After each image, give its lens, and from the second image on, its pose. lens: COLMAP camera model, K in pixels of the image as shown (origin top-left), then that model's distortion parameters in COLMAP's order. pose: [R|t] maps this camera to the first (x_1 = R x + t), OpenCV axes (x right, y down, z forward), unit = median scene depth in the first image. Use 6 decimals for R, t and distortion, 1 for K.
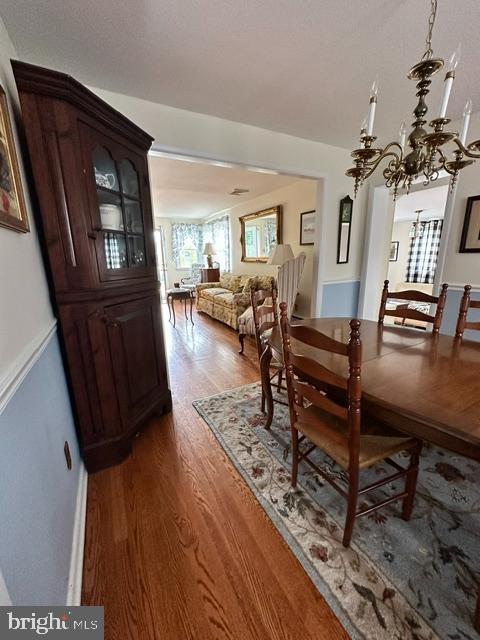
lens RADIAL K [[257.7, 0, 240.0], [0, 257.7, 320.0], [0, 0, 1]] dist [-0.003505, 0.000325]
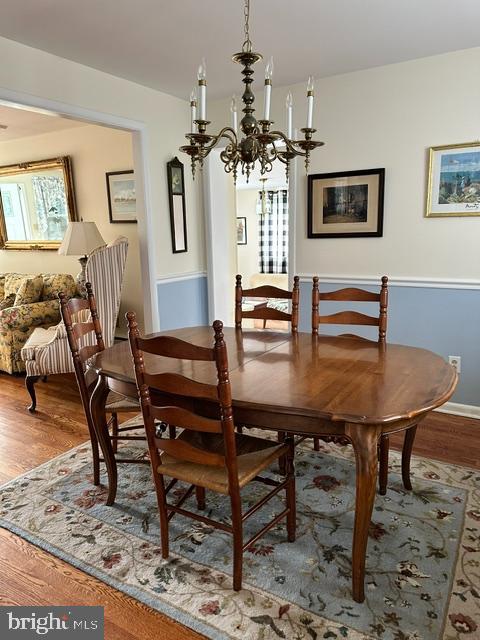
lens RADIAL K [[453.7, 0, 246.9], [0, 453.7, 322.2], [0, 0, 1]] dist [0.059937, -0.070956]
pose [[0.859189, -0.101567, 0.501475, -0.168846], [0.126344, 0.991864, -0.015579, 0.022365], [-0.495813, 0.076744, 0.865032, -0.288249]]
